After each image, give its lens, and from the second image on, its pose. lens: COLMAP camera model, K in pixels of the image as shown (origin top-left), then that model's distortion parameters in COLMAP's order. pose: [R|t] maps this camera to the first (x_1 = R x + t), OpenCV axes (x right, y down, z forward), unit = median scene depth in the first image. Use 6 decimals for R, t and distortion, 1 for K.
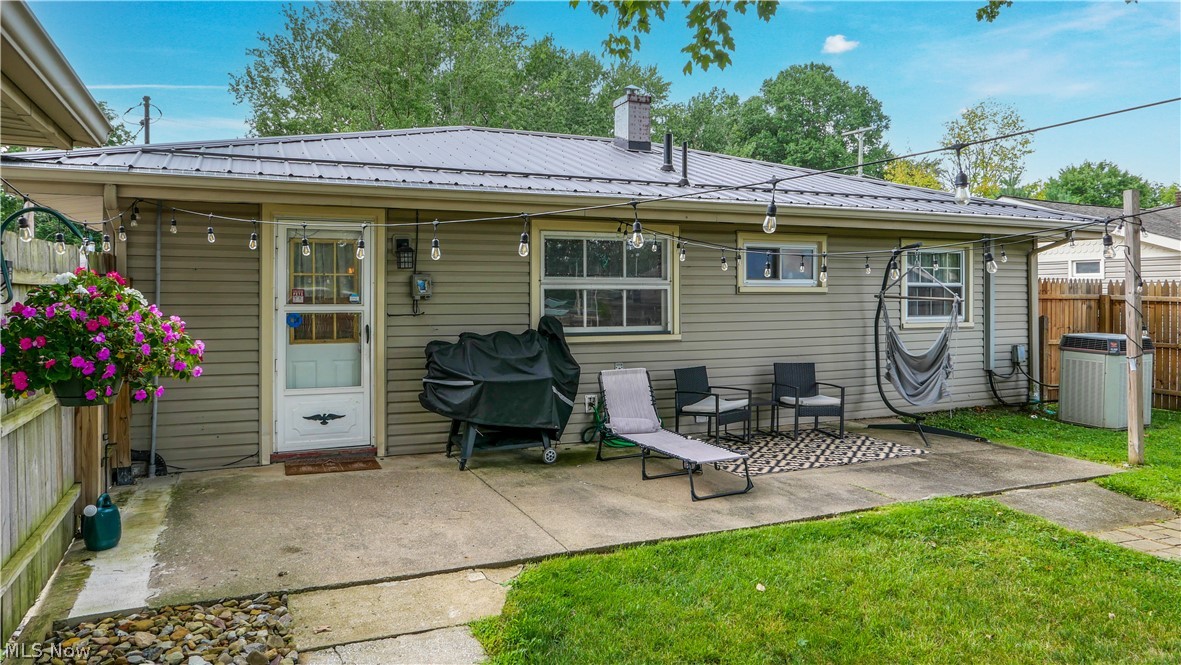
lens RADIAL K [[798.3, 0, 587.3], [0, 798.3, 299.6], [0, 0, 1]] dist [-0.005568, -0.000816]
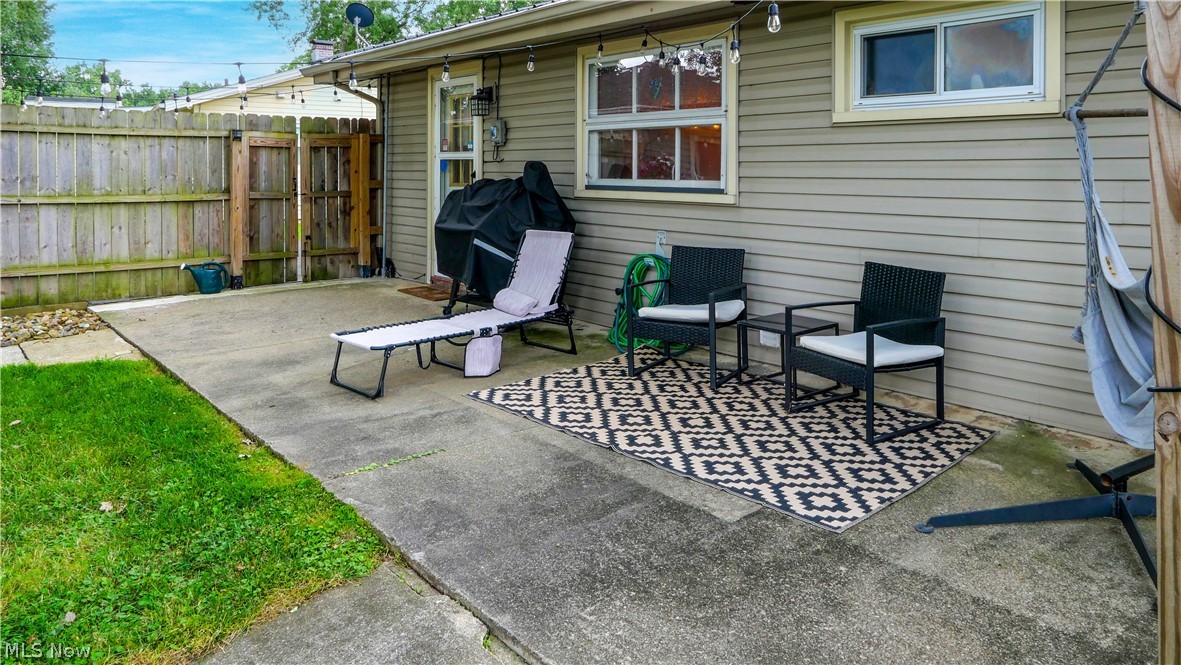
lens RADIAL K [[798.3, 0, 587.3], [0, 798.3, 299.6], [0, 0, 1]] dist [-0.005568, -0.000816]
pose [[0.262485, 0.170034, -0.949837, 0.735662], [0.013484, 0.983610, 0.179806, 0.009791], [0.964842, -0.060004, 0.255890, 0.761282]]
